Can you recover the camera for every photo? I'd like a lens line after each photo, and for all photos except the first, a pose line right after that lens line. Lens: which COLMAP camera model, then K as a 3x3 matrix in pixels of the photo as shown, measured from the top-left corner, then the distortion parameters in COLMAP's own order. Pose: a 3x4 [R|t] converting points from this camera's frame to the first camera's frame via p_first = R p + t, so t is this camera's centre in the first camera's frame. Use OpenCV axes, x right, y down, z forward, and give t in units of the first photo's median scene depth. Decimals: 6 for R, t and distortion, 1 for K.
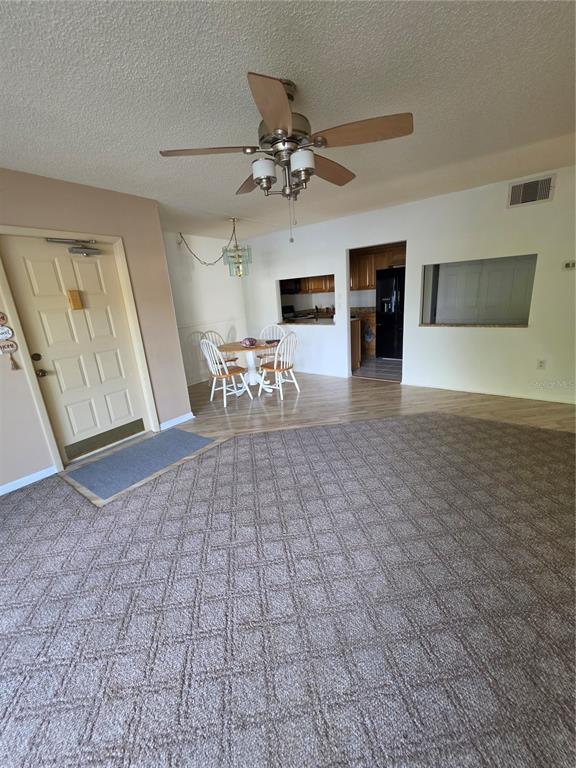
lens RADIAL K [[310.1, 0, 290.4], [0, 310.1, 381.6], [0, 0, 1]] dist [-0.001040, 0.000246]
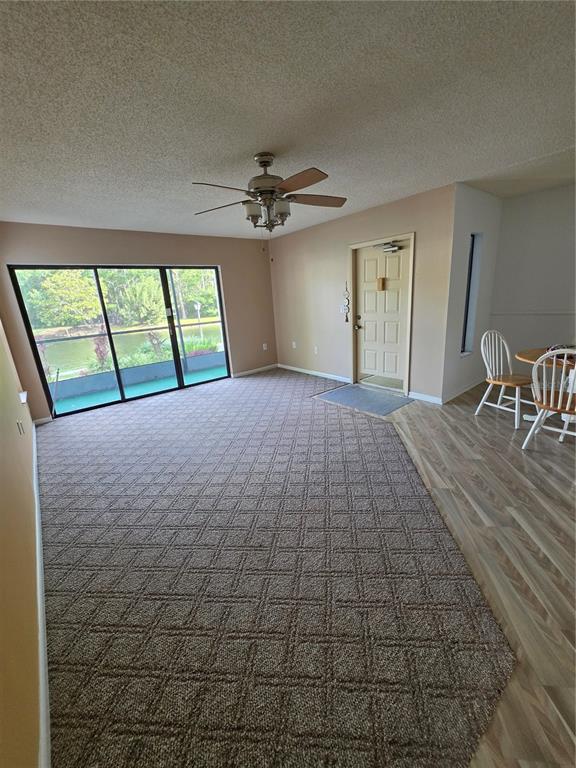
lens RADIAL K [[310.1, 0, 290.2], [0, 310.1, 377.2], [0, 0, 1]] dist [-0.001040, 0.000246]
pose [[-0.242857, 0.326278, -0.913544, 0.924221], [-0.185172, 0.908829, 0.373821, -0.331309], [0.952225, 0.259948, -0.160298, 0.927382]]
